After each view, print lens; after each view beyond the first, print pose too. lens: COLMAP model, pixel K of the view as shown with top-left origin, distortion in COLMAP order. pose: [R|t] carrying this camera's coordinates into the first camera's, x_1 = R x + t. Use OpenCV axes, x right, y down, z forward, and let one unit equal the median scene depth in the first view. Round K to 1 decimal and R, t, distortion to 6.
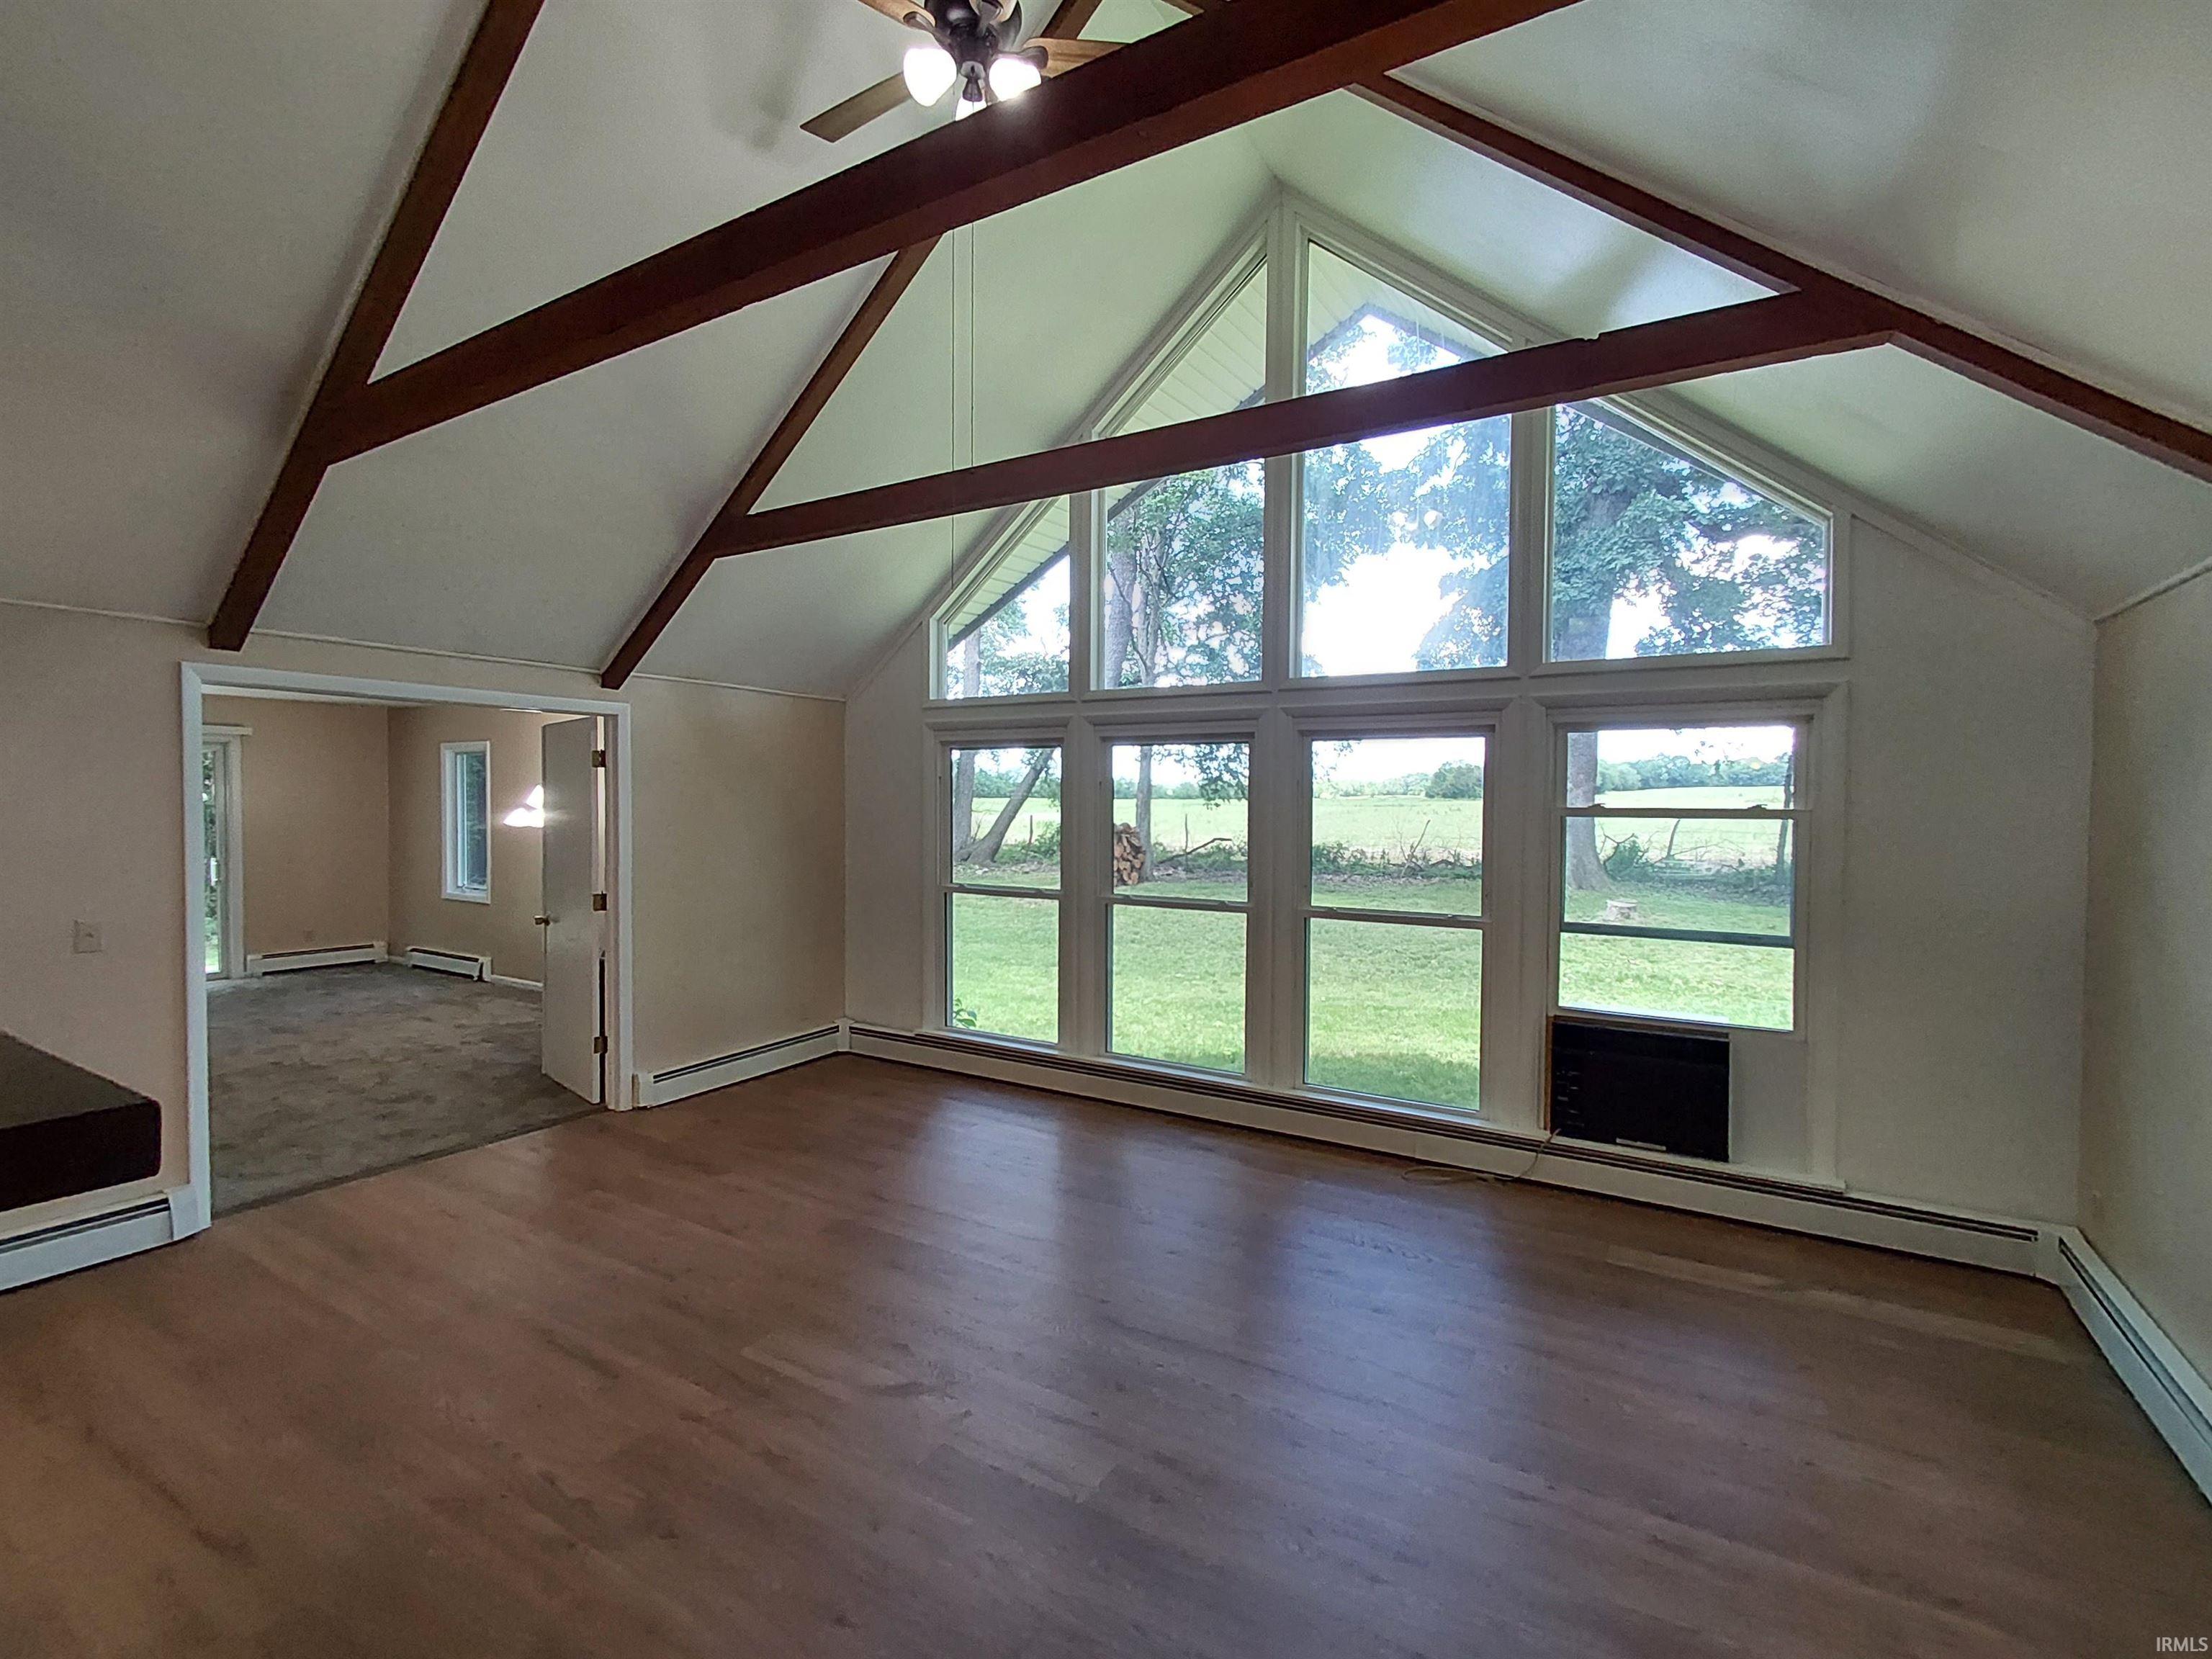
lens RADIAL K [[1004.0, 0, 1114.7], [0, 1004.0, 830.1], [0, 0, 1]] dist [0.010144, -0.003400]
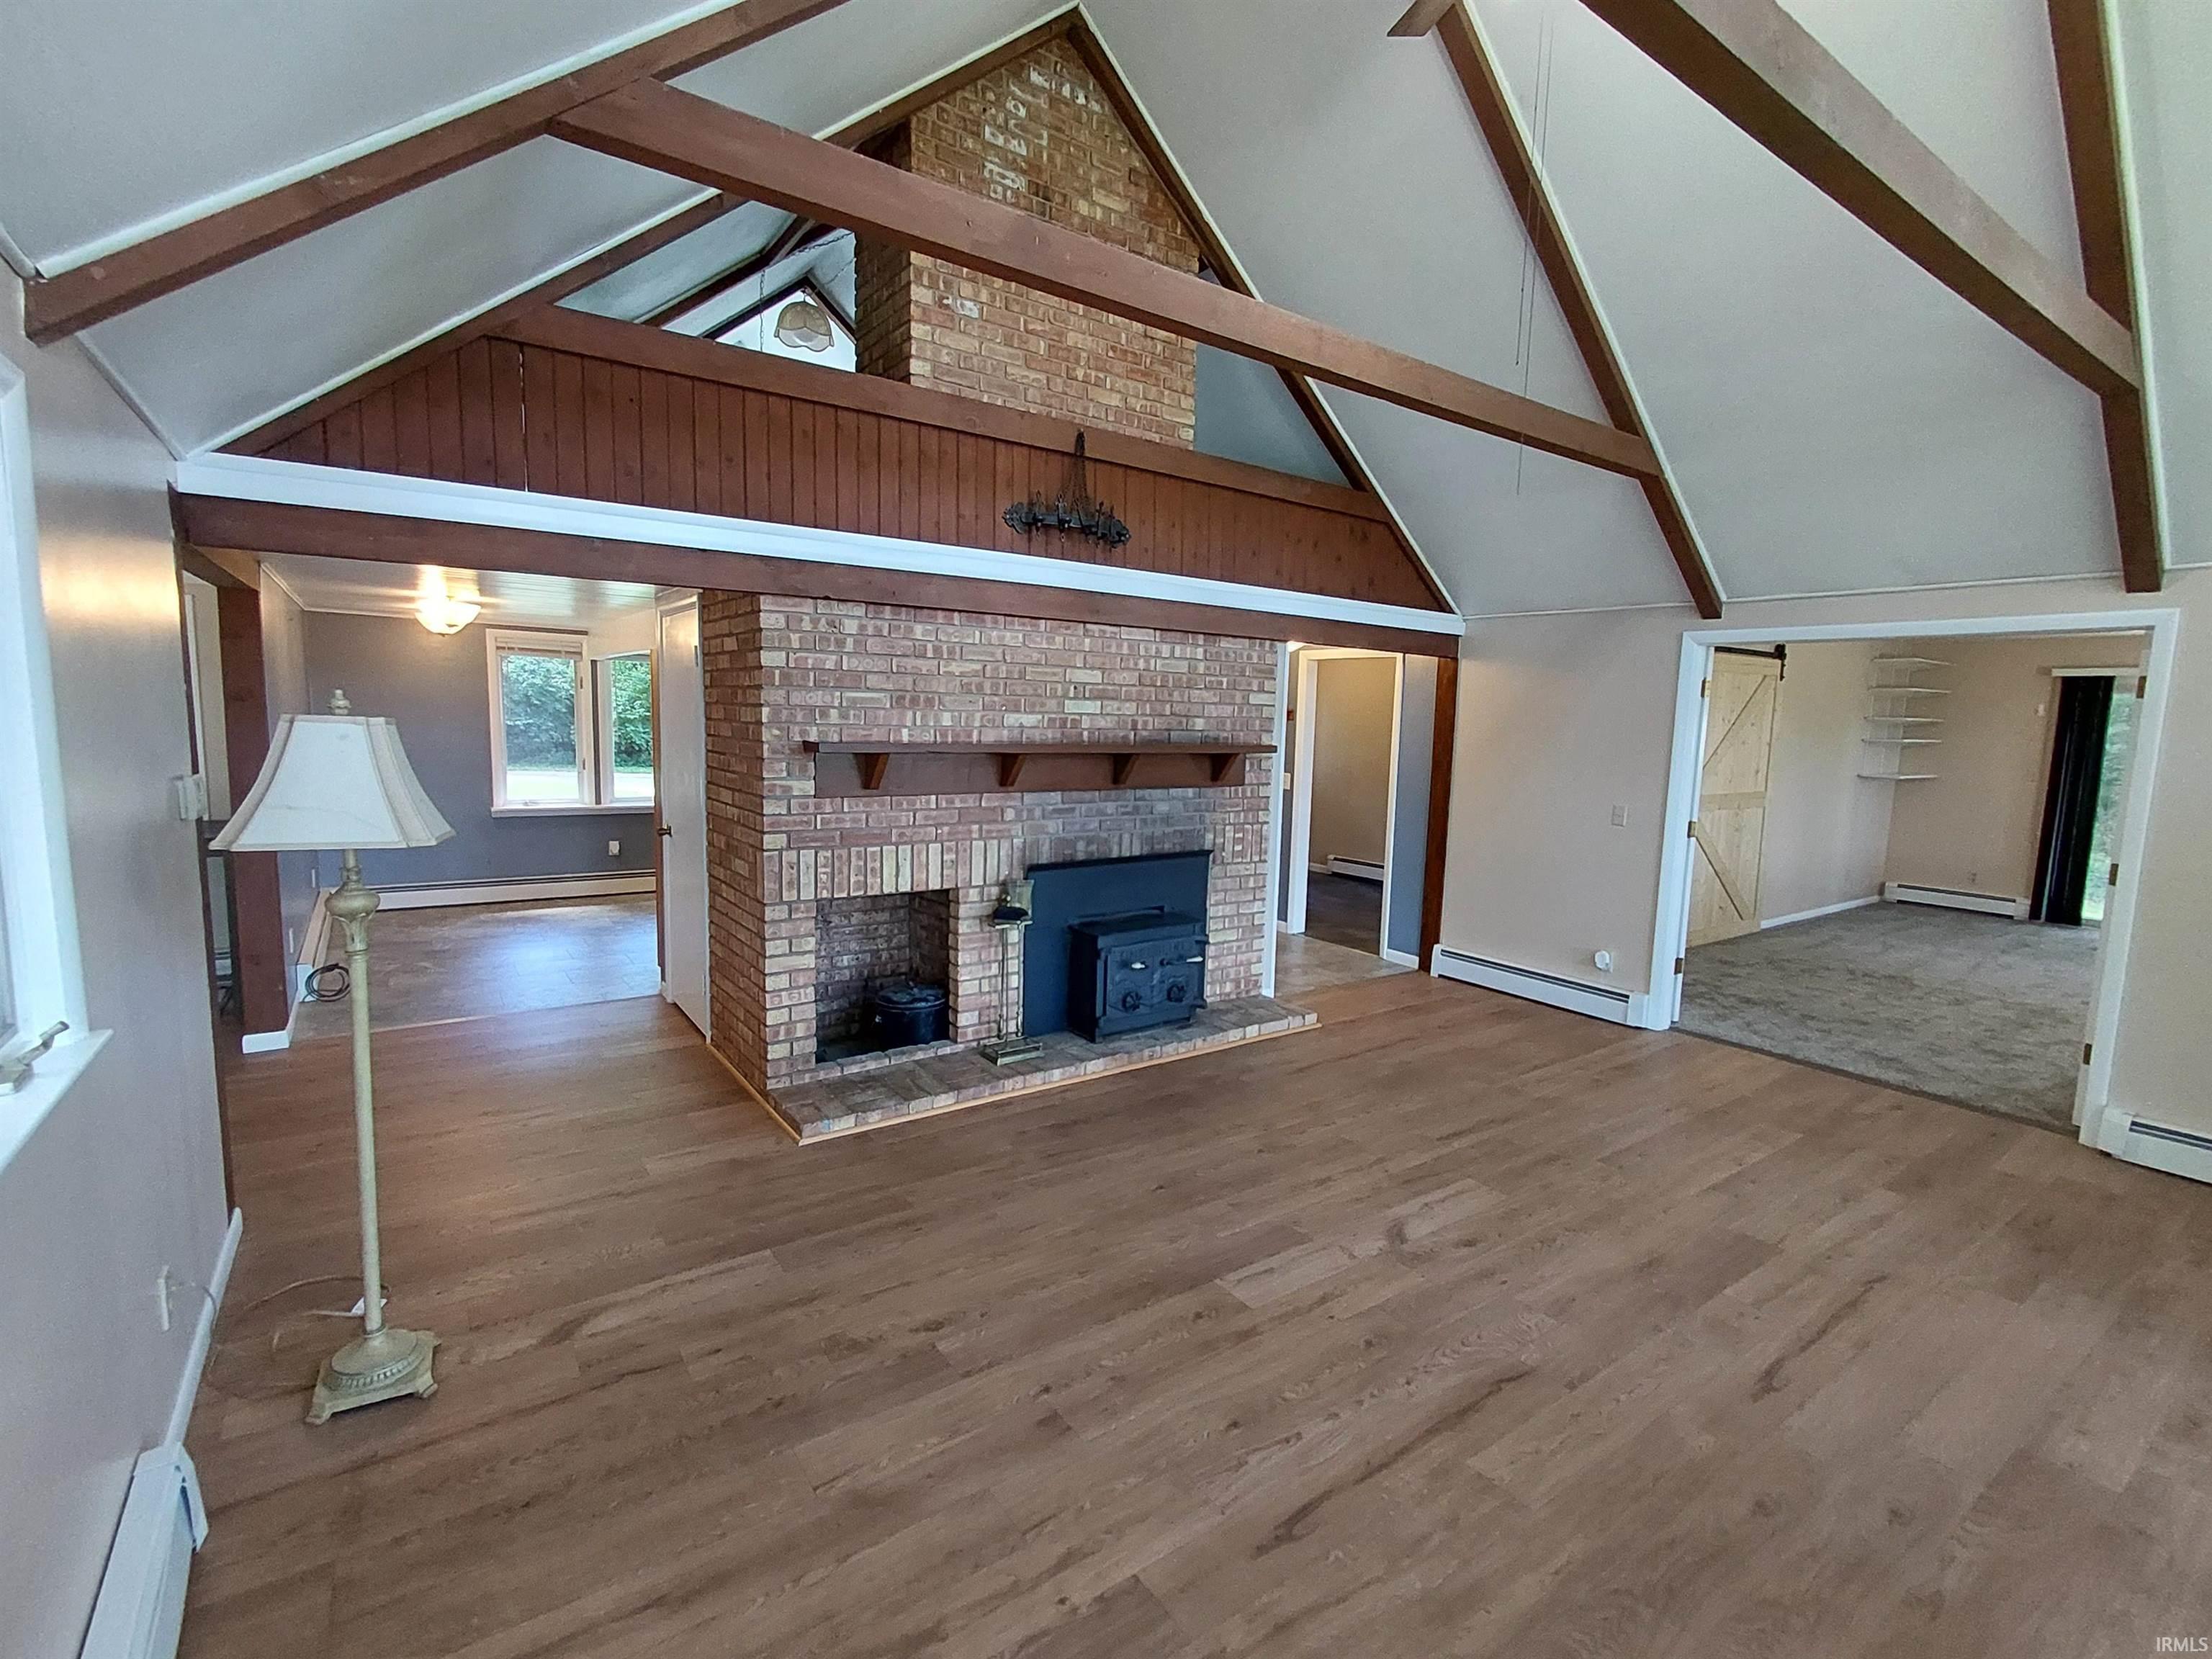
lens RADIAL K [[1004.0, 0, 1110.2], [0, 1004.0, 820.4], [0, 0, 1]] dist [0.010144, -0.003400]
pose [[-0.395215, 0.079412, -0.915150, 0.560690], [-0.061978, 0.991681, 0.112818, -0.011225], [0.916495, 0.101306, -0.387006, 0.664948]]
